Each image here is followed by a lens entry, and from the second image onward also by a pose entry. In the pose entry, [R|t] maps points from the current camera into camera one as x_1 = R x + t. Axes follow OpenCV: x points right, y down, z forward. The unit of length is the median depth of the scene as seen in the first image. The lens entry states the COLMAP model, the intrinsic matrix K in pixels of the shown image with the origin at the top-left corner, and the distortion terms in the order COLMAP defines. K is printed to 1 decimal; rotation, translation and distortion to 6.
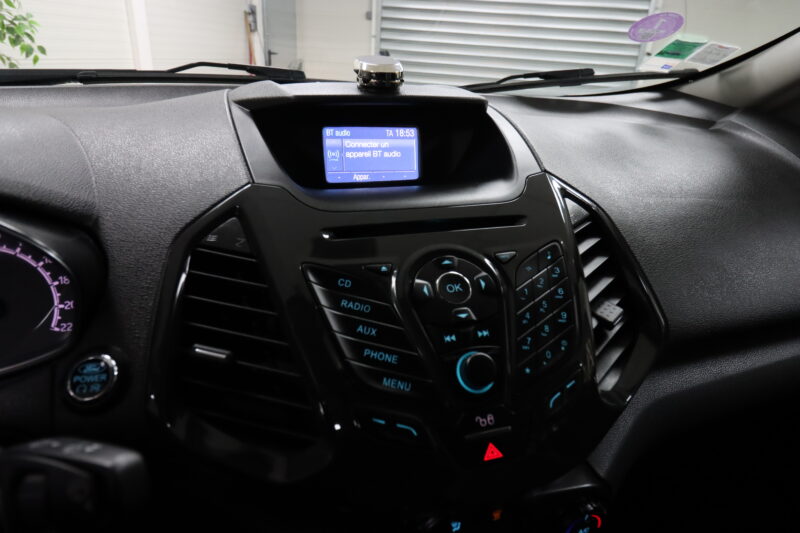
lens RADIAL K [[481.2, 0, 404.7], [0, 481.2, 266.4], [0, 0, 1]] dist [0.004717, -0.000849]
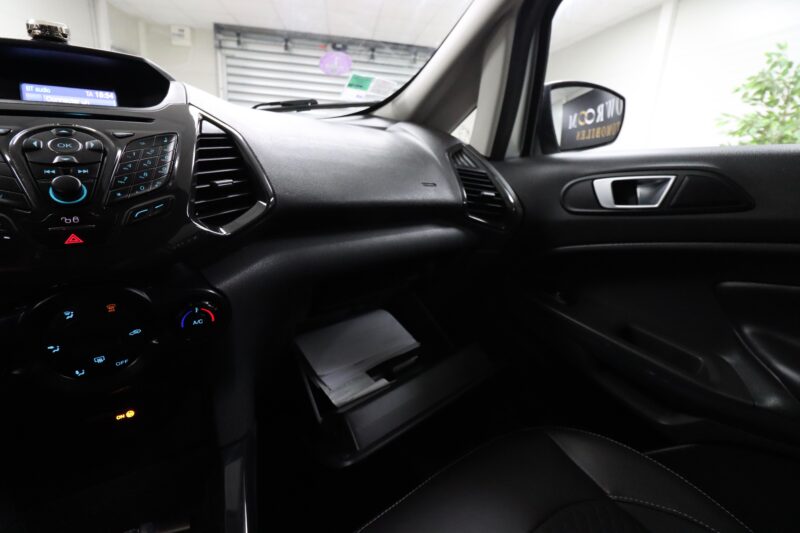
lens RADIAL K [[377.1, 0, 397.4], [0, 377.1, 260.7], [0, 0, 1]] dist [-0.000768, -0.006879]
pose [[0.947923, -0.091216, 0.305157, 0.263342], [0.125727, 0.987469, -0.095383, 0.240858], [-0.292633, 0.128782, 0.947513, -0.102631]]
